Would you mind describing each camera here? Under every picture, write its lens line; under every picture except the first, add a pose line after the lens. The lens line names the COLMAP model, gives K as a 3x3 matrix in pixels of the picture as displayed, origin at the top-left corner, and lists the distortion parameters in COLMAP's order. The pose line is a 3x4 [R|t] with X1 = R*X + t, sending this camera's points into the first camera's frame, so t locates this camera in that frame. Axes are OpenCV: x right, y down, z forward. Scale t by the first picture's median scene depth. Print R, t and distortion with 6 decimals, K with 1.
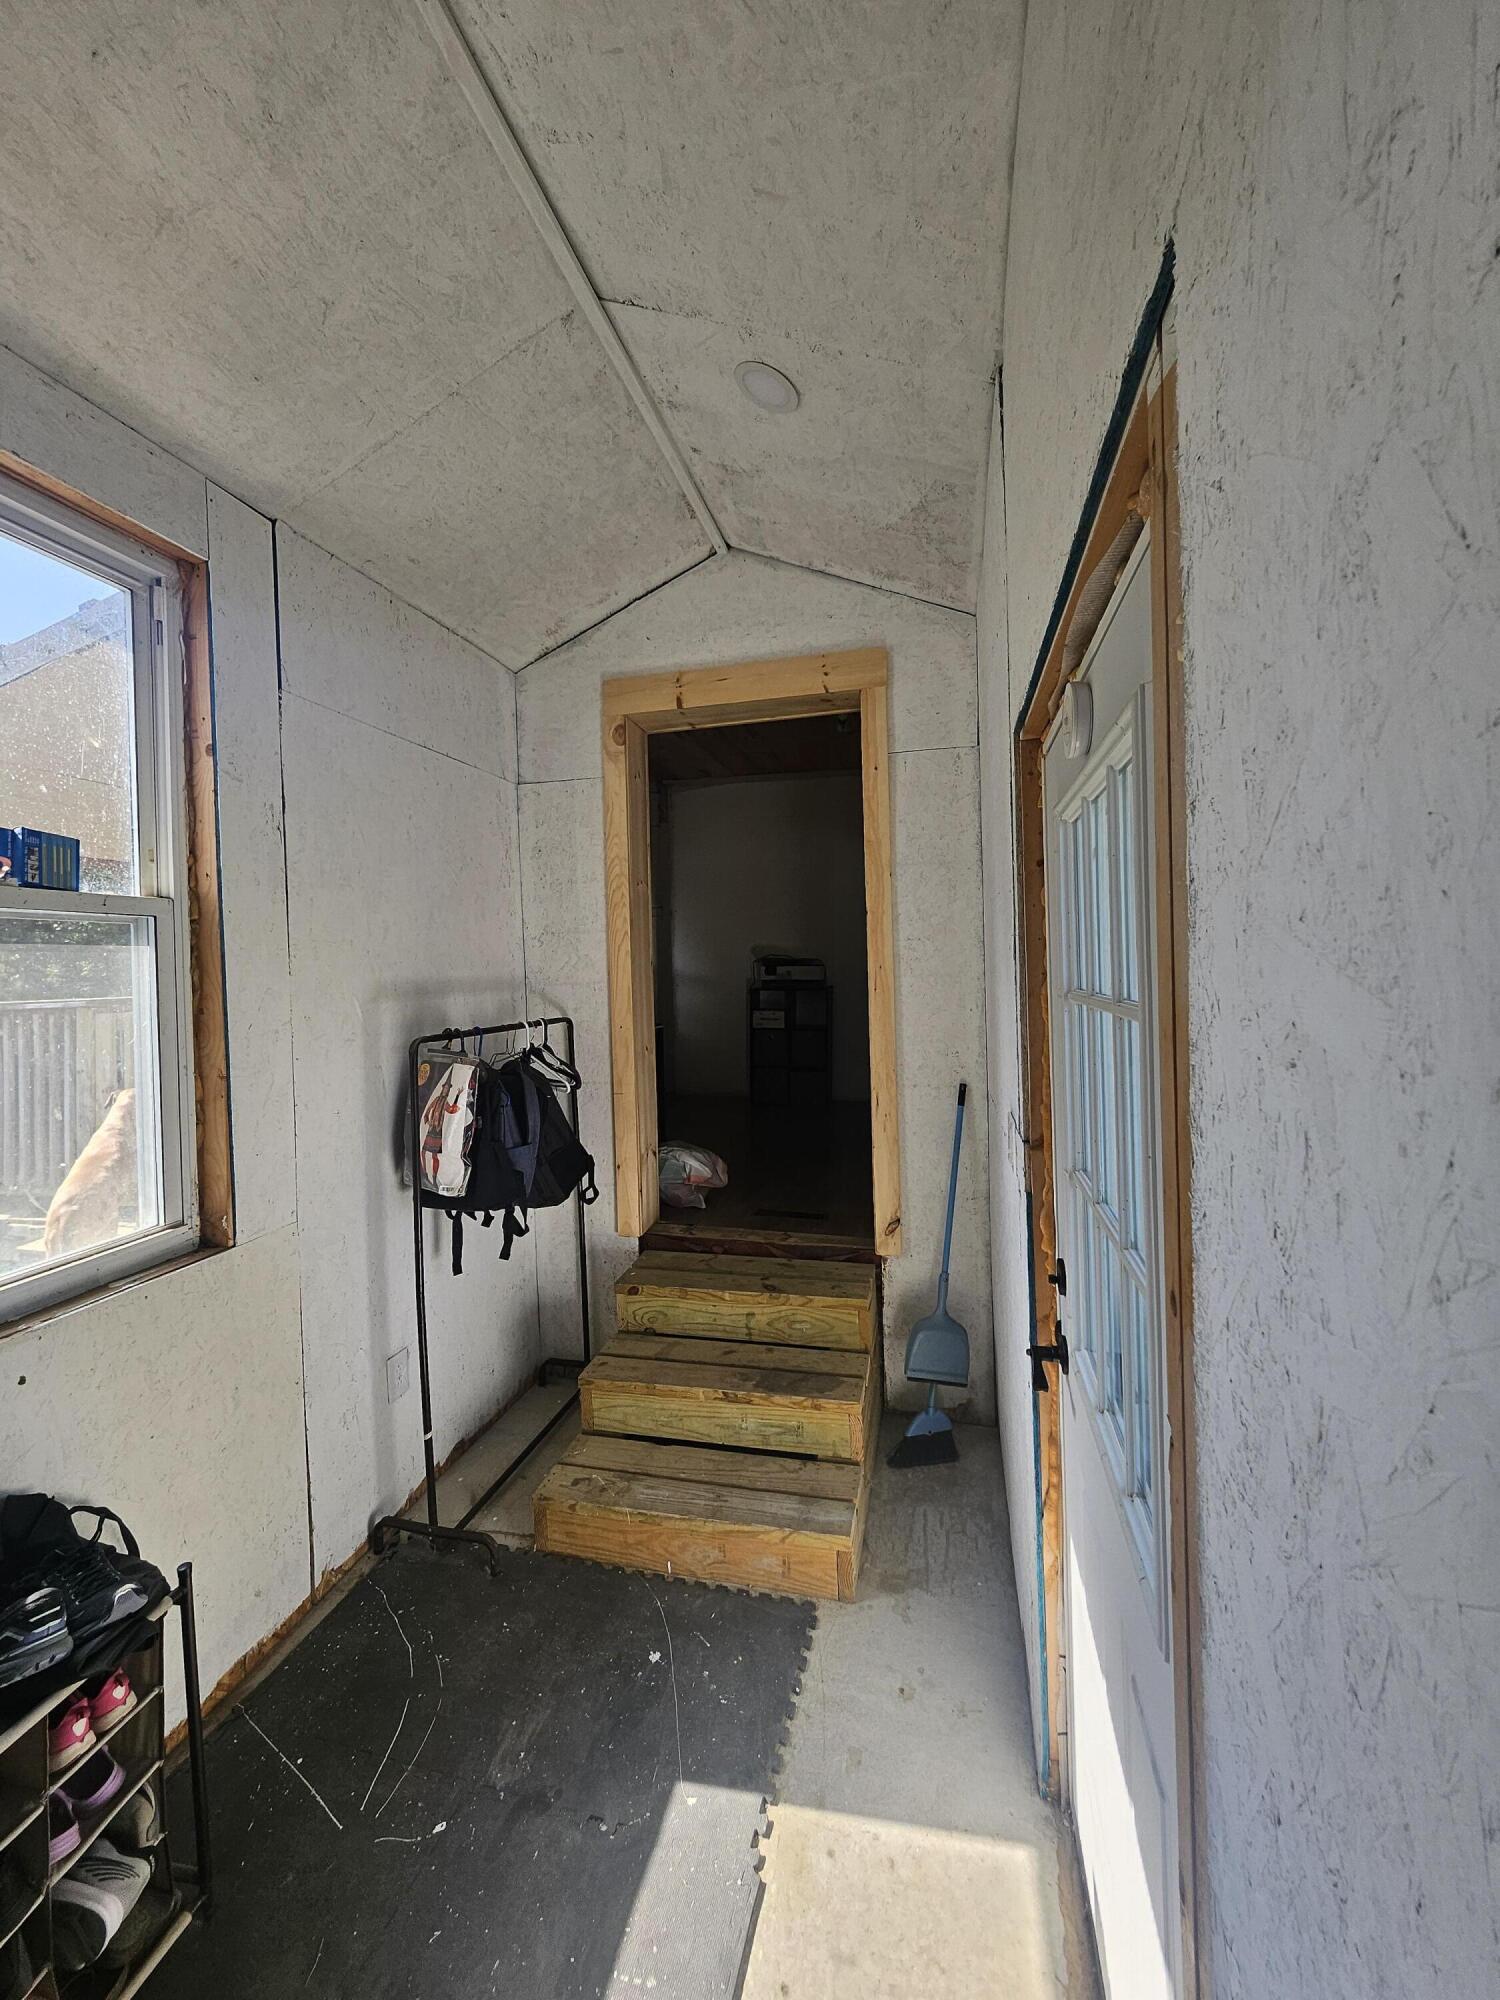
lens RADIAL K [[788.2, 0, 757.1], [0, 788.2, 973.1], [0, 0, 1]] dist [0.000787, 0.000649]
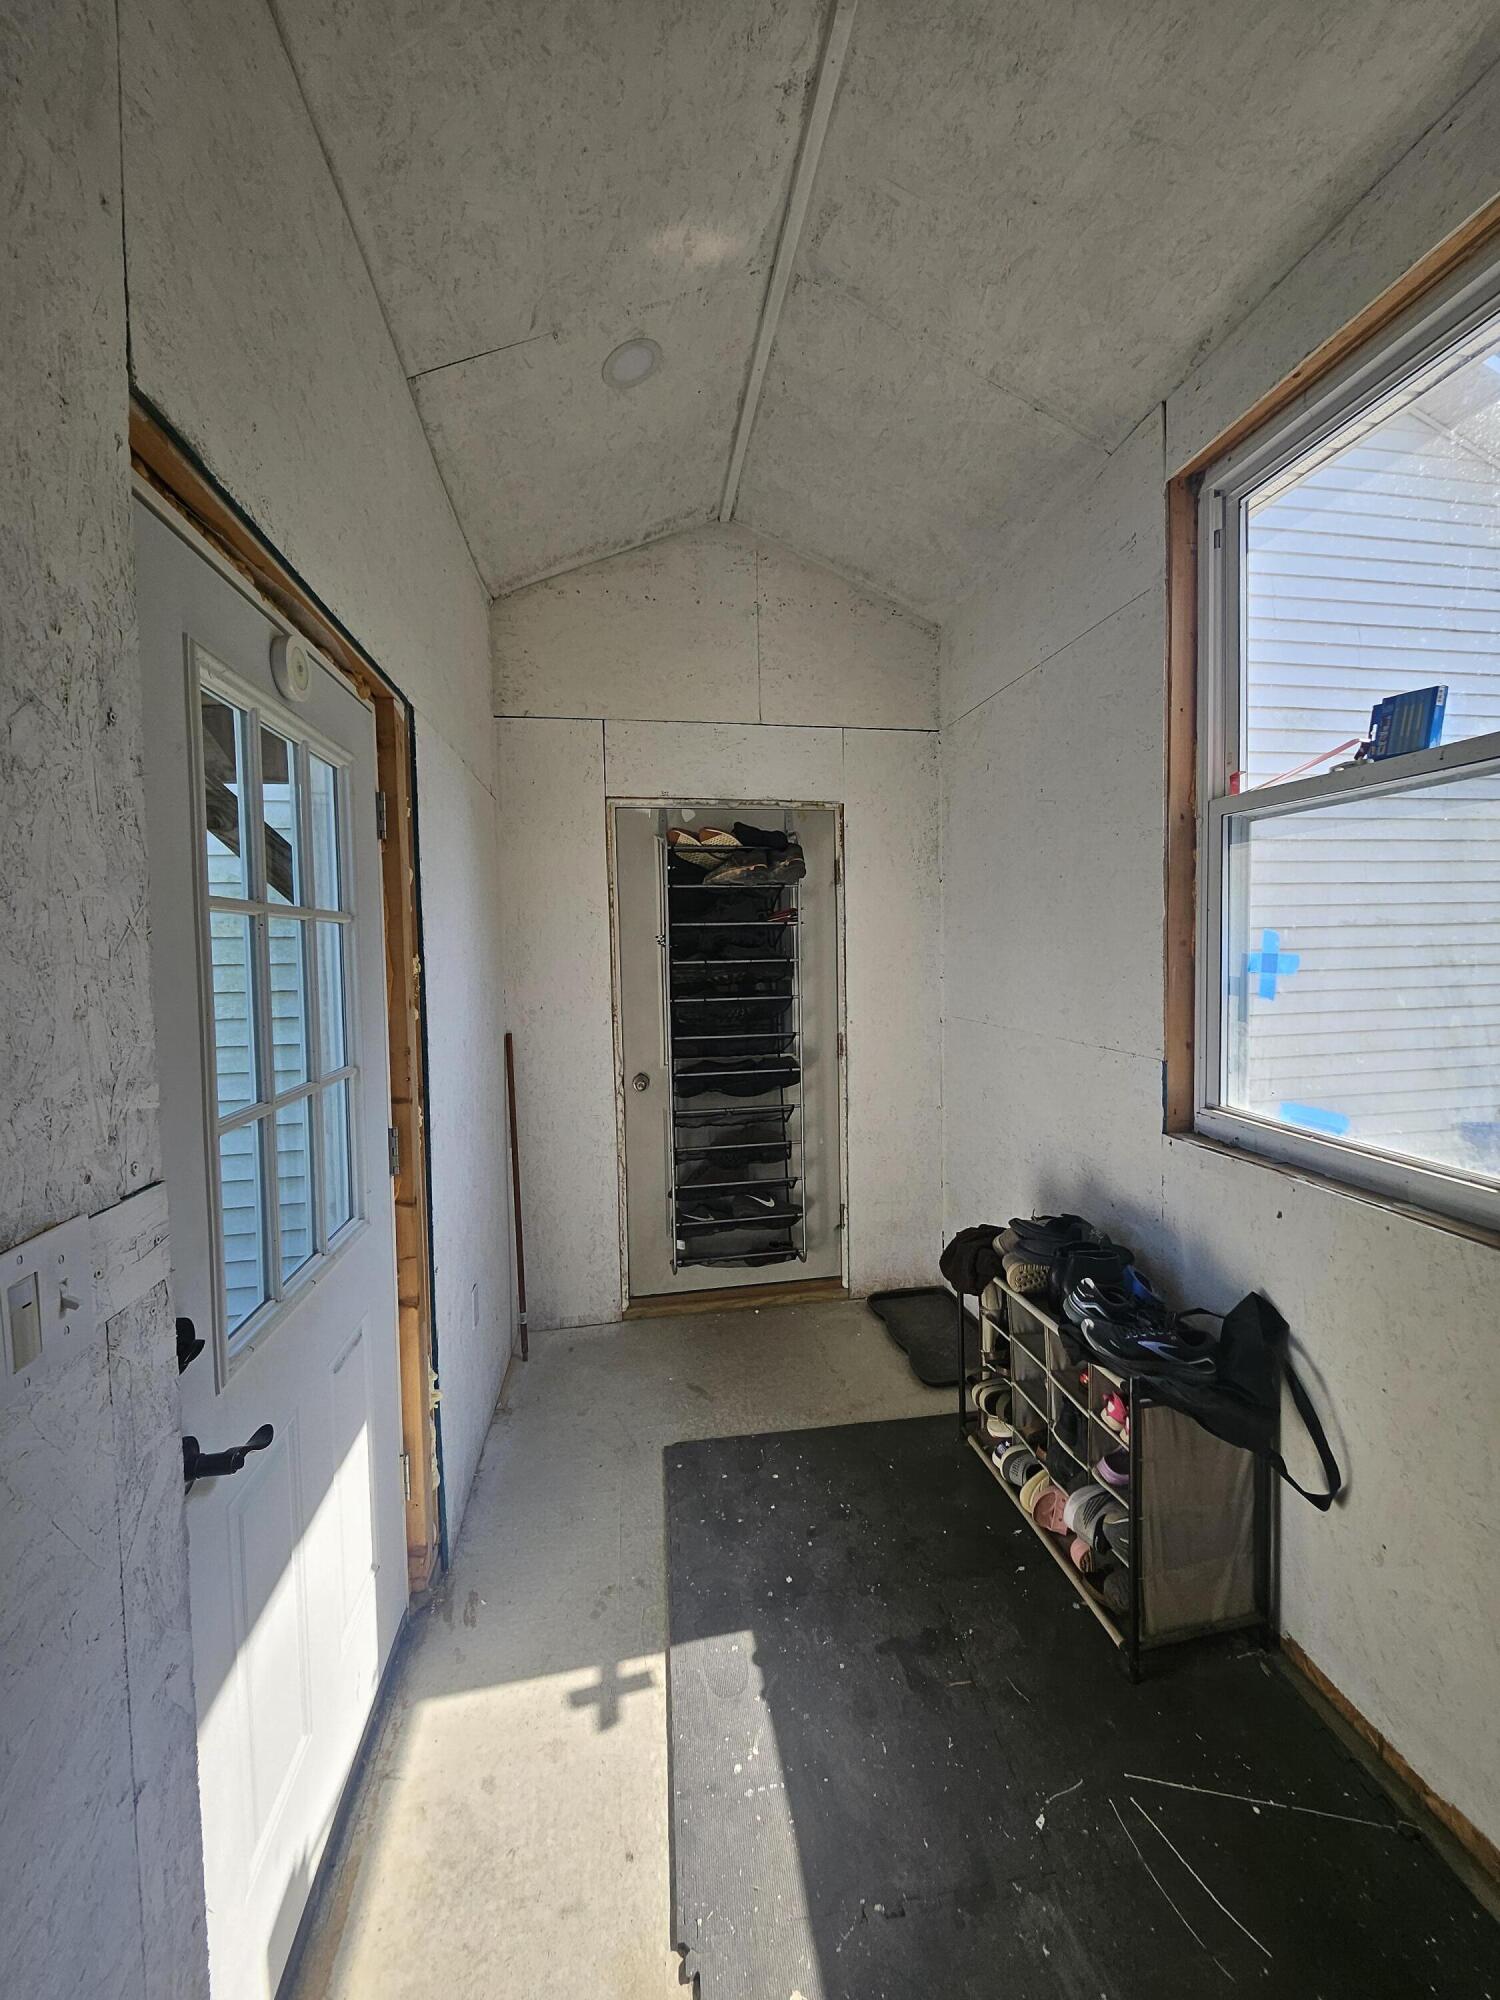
lens RADIAL K [[788.2, 0, 757.1], [0, 788.2, 973.1], [0, 0, 1]] dist [0.000787, 0.000649]
pose [[-0.918909, 0.061091, -0.389710, 0.184275], [0.042161, 0.997486, 0.056952, 0.067437], [0.392209, 0.035903, -0.919175, 1.699391]]
